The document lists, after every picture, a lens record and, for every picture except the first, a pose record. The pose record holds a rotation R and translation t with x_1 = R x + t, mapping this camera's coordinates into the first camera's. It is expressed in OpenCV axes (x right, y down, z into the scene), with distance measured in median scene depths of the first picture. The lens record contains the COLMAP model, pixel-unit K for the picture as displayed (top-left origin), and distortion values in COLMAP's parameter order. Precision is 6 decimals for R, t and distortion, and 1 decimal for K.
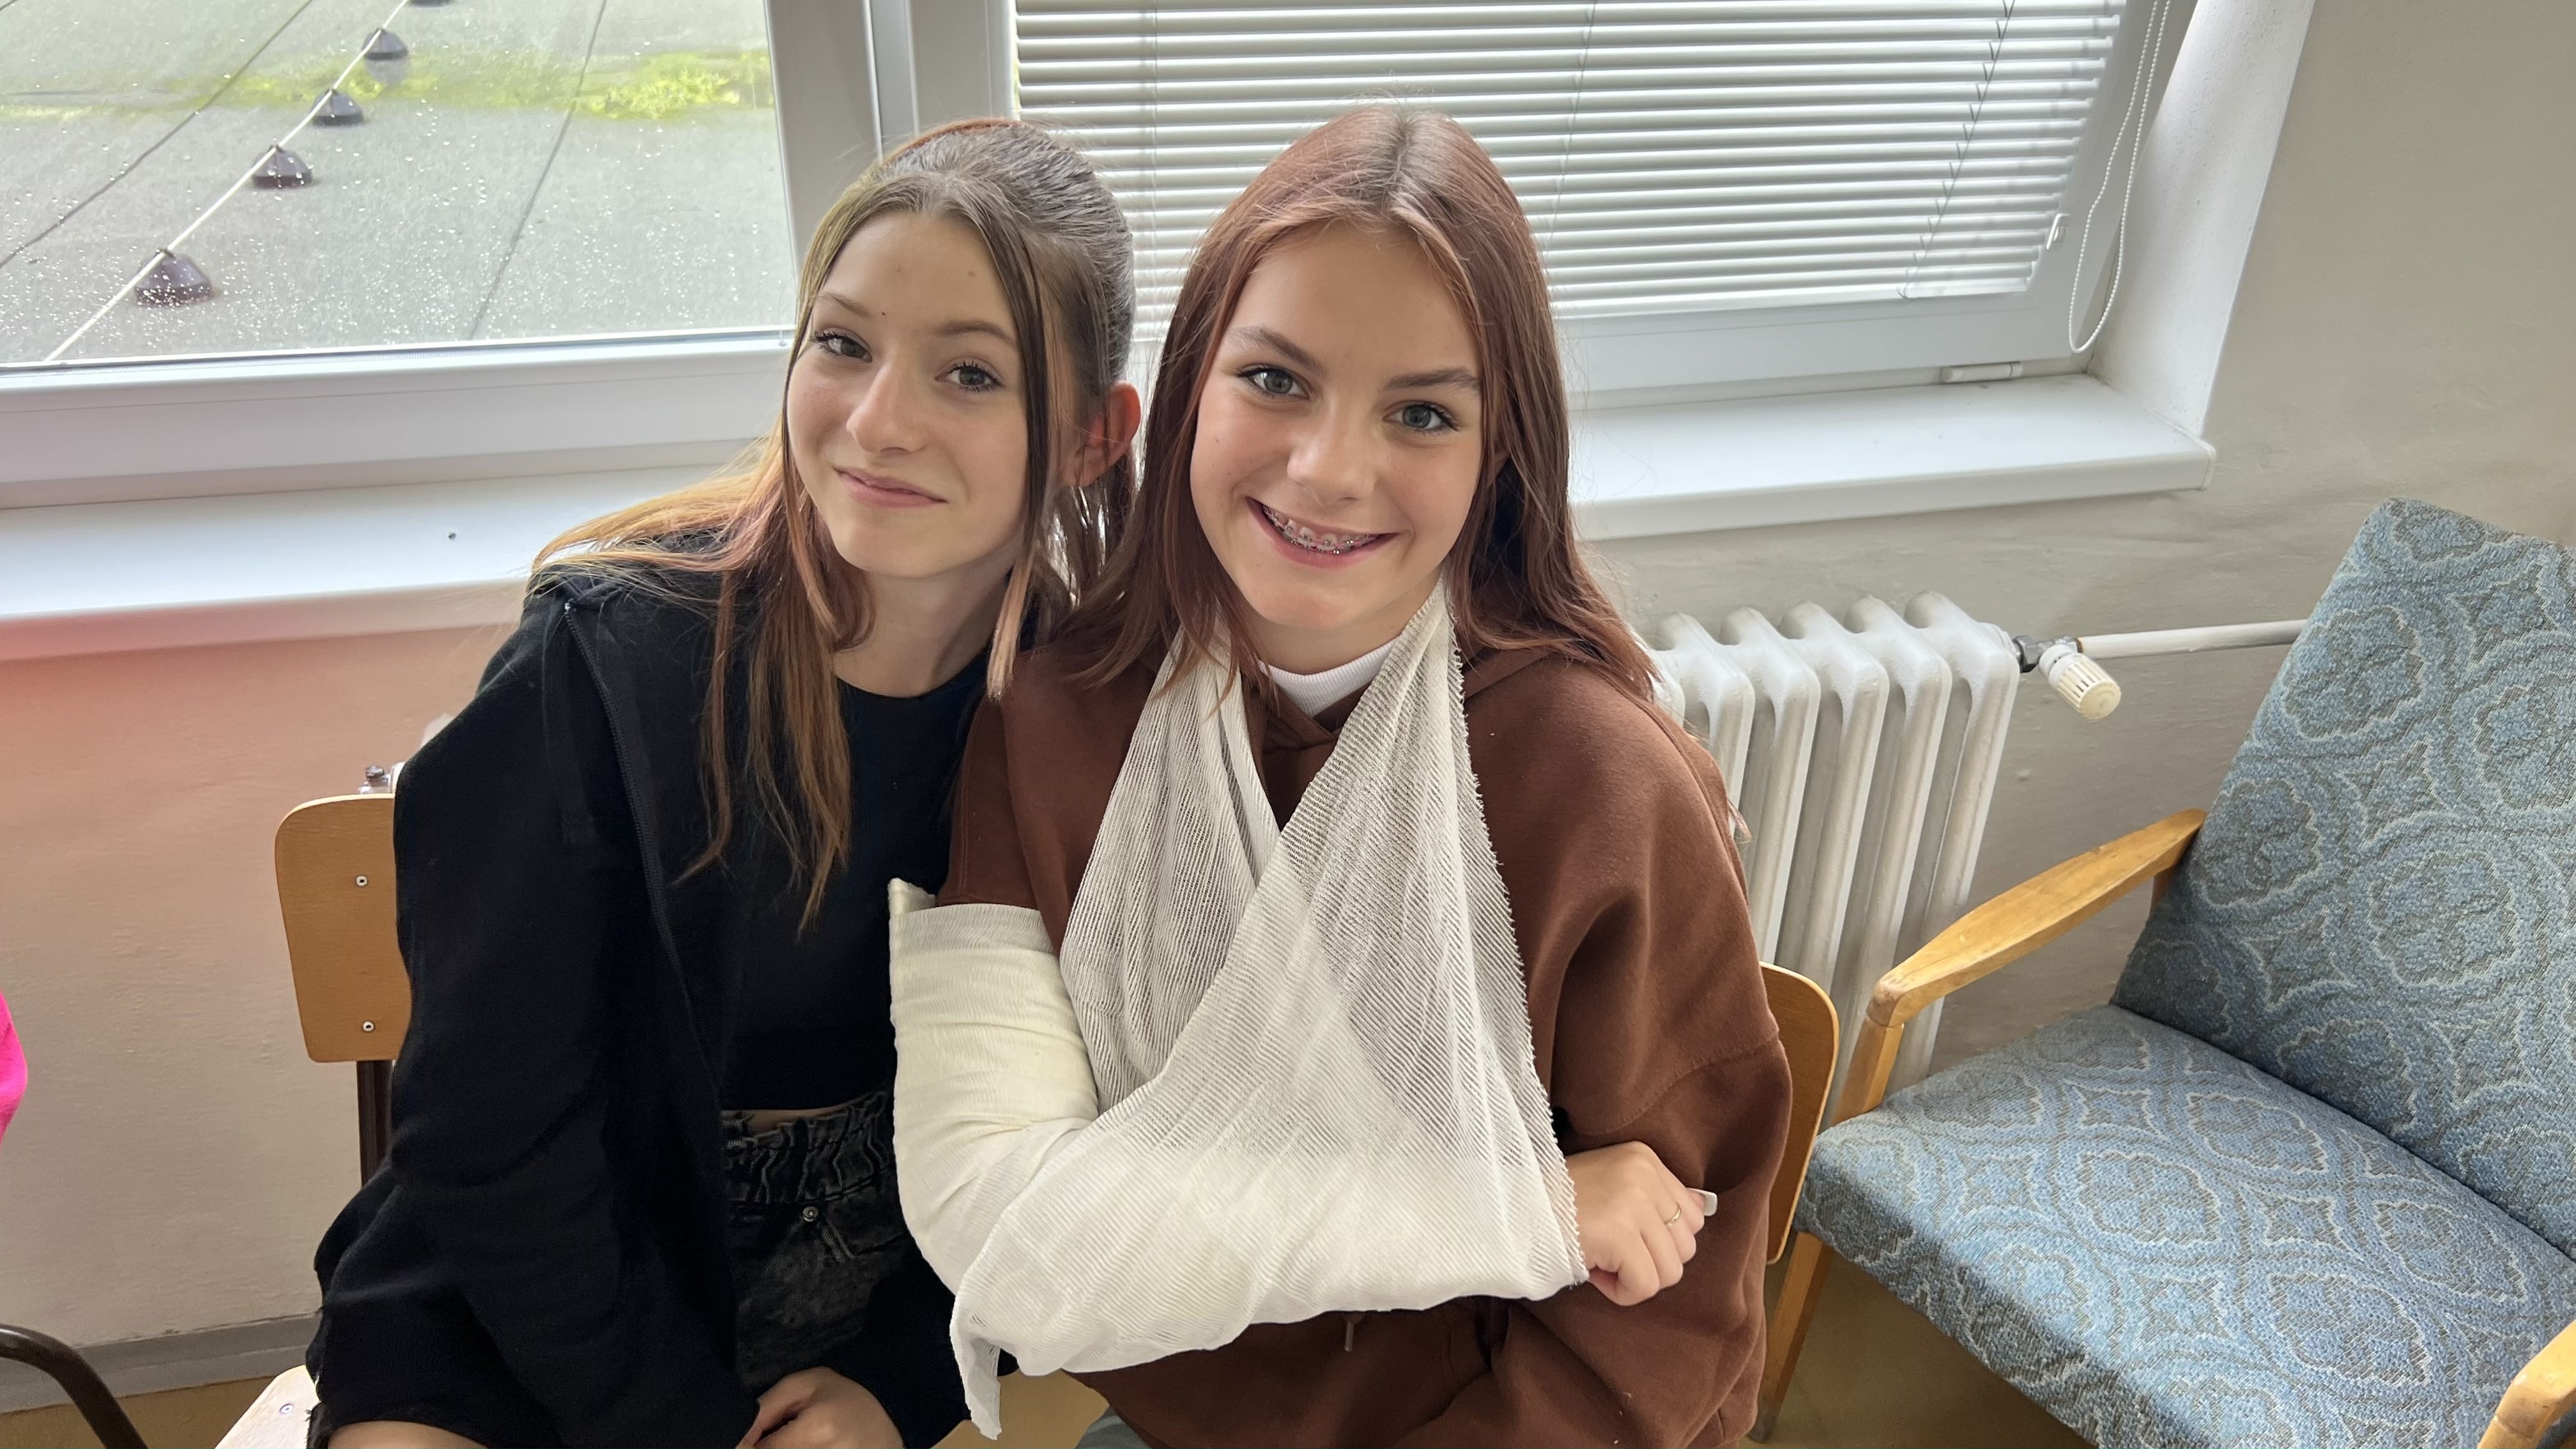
lens RADIAL K [[1878.1, 0, 1288.0], [0, 1878.1, 724.5], [0, 0, 1]] dist [-0.010139, -0.002887]
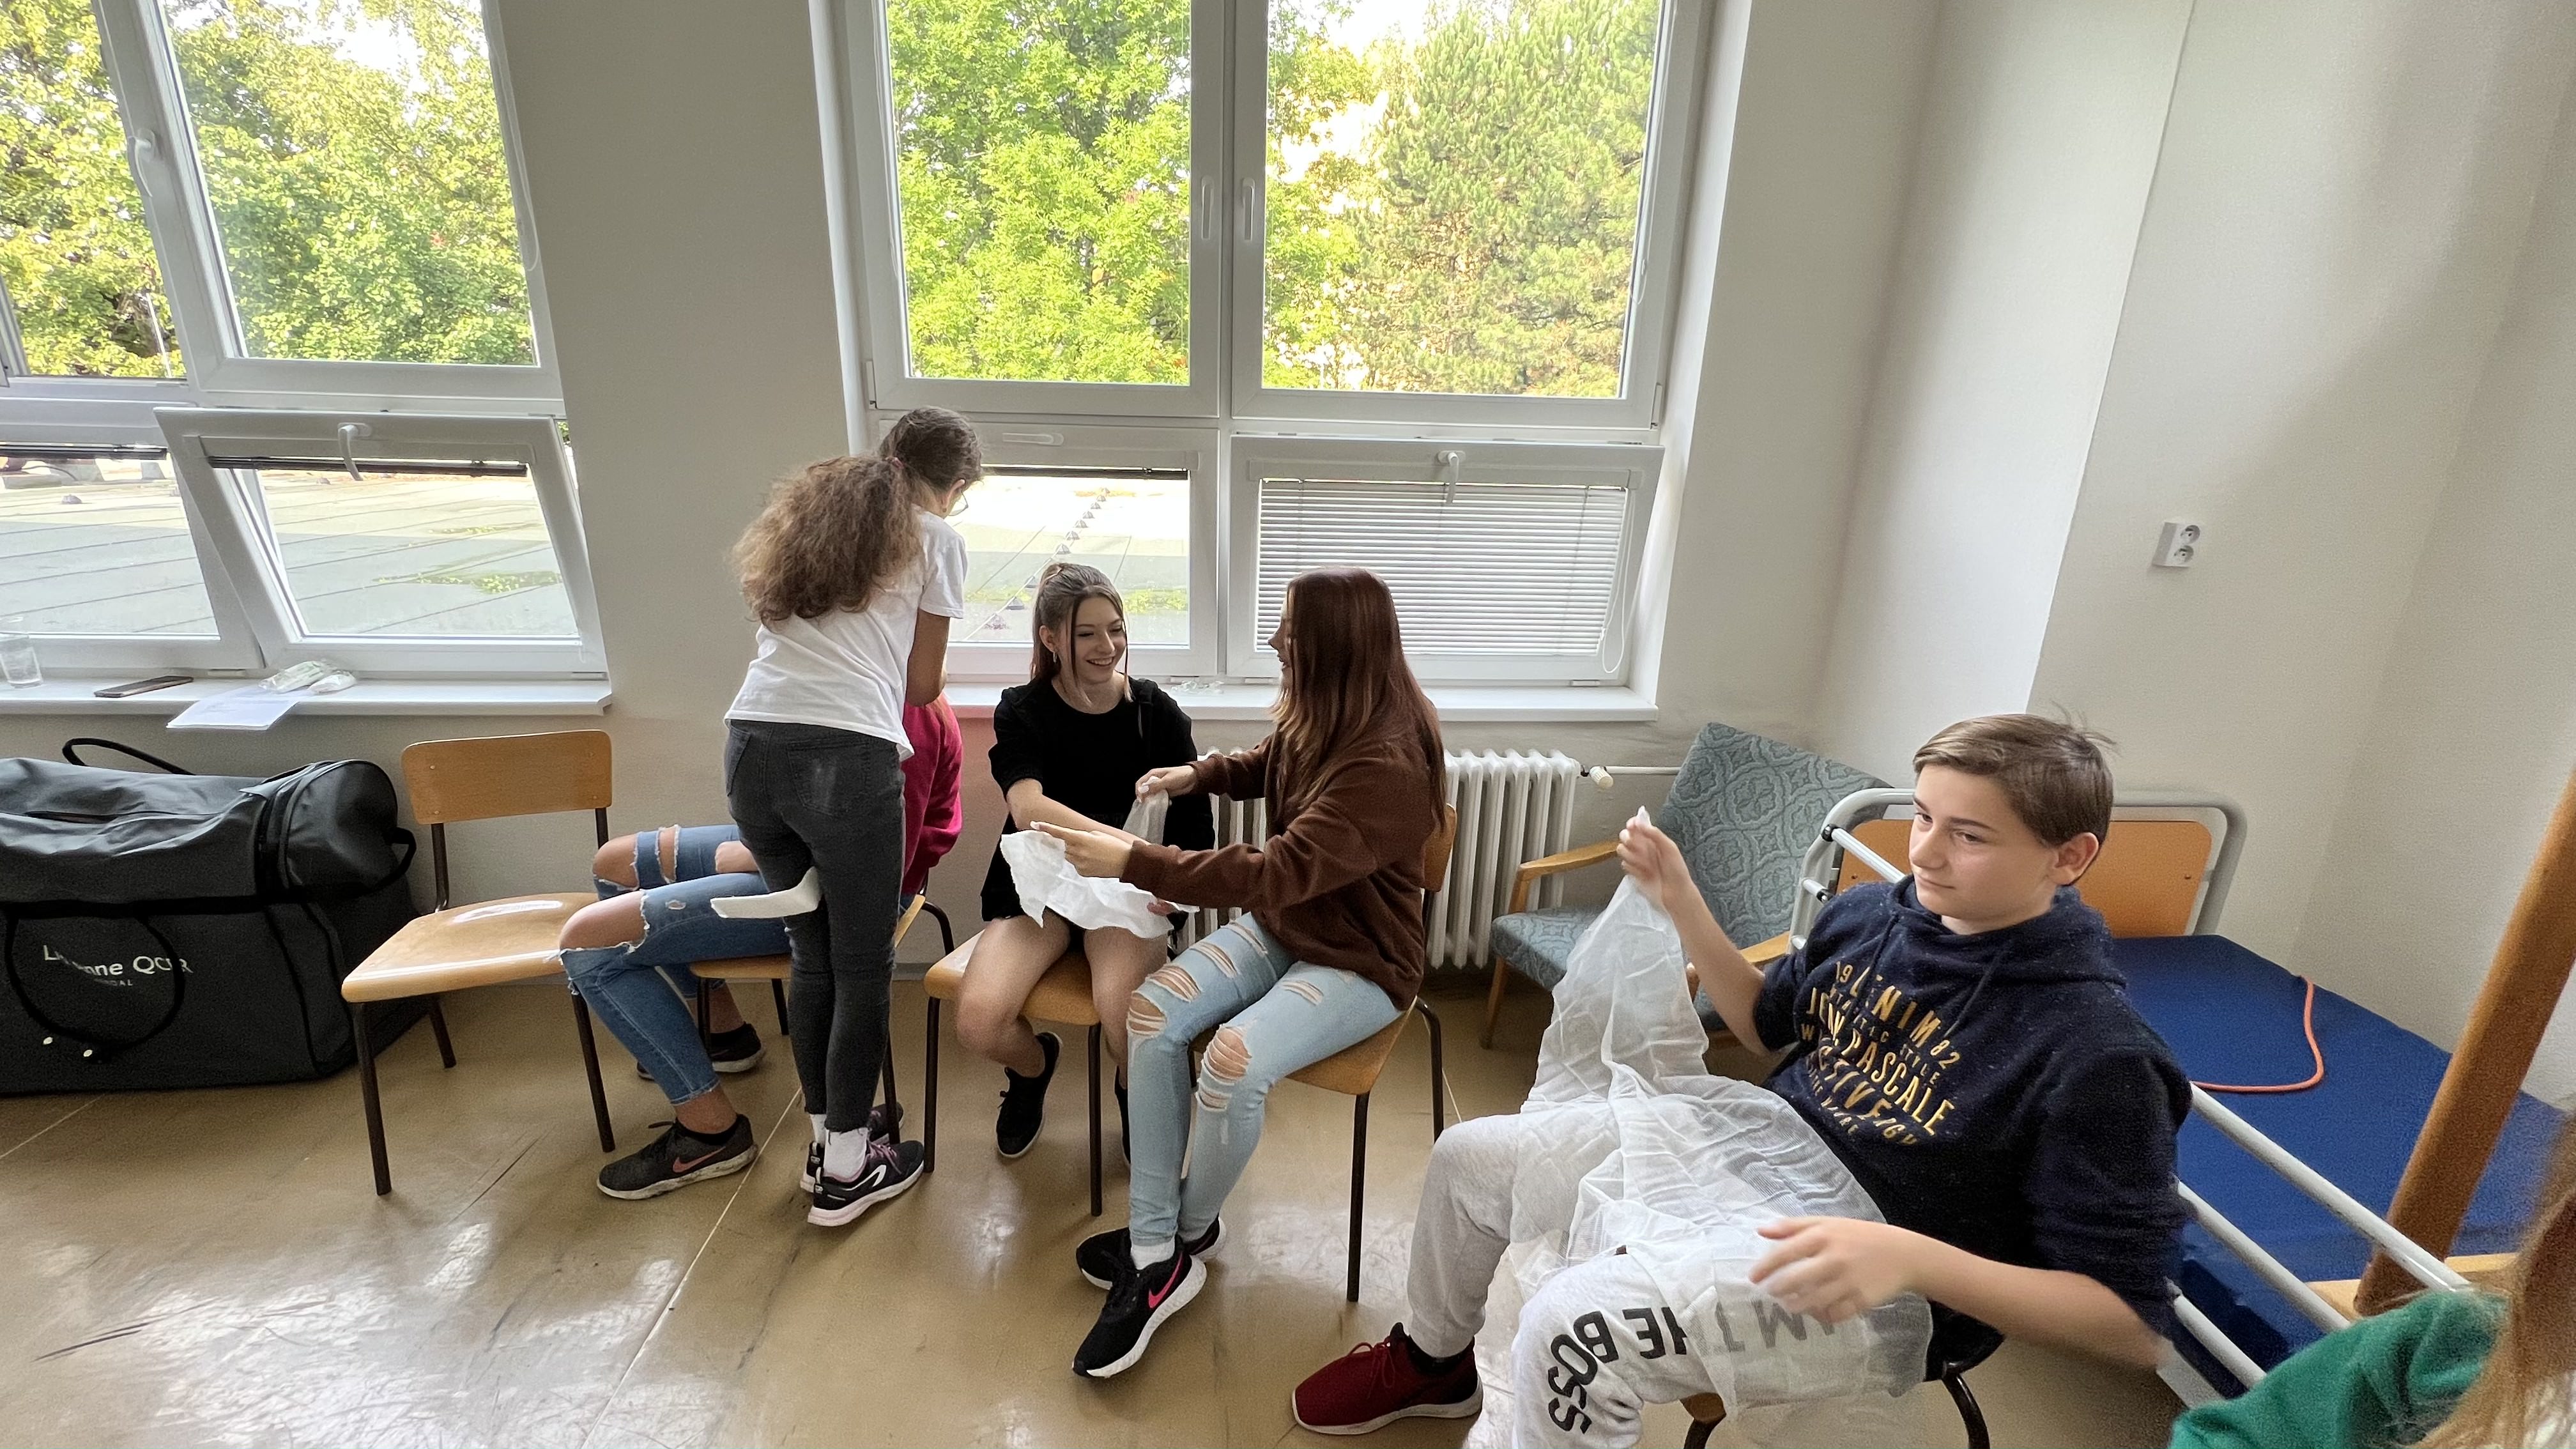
lens RADIAL K [[1010.8, 0, 1288.0], [0, 1010.8, 724.5], [0, 0, 1]] dist [0.000347, 0.000057]
pose [[0.987334, 0.058783, -0.147362, 0.168769], [-0.092139, 0.968590, -0.230962, 0.315280], [0.129157, 0.241614, 0.961739, -0.625397]]
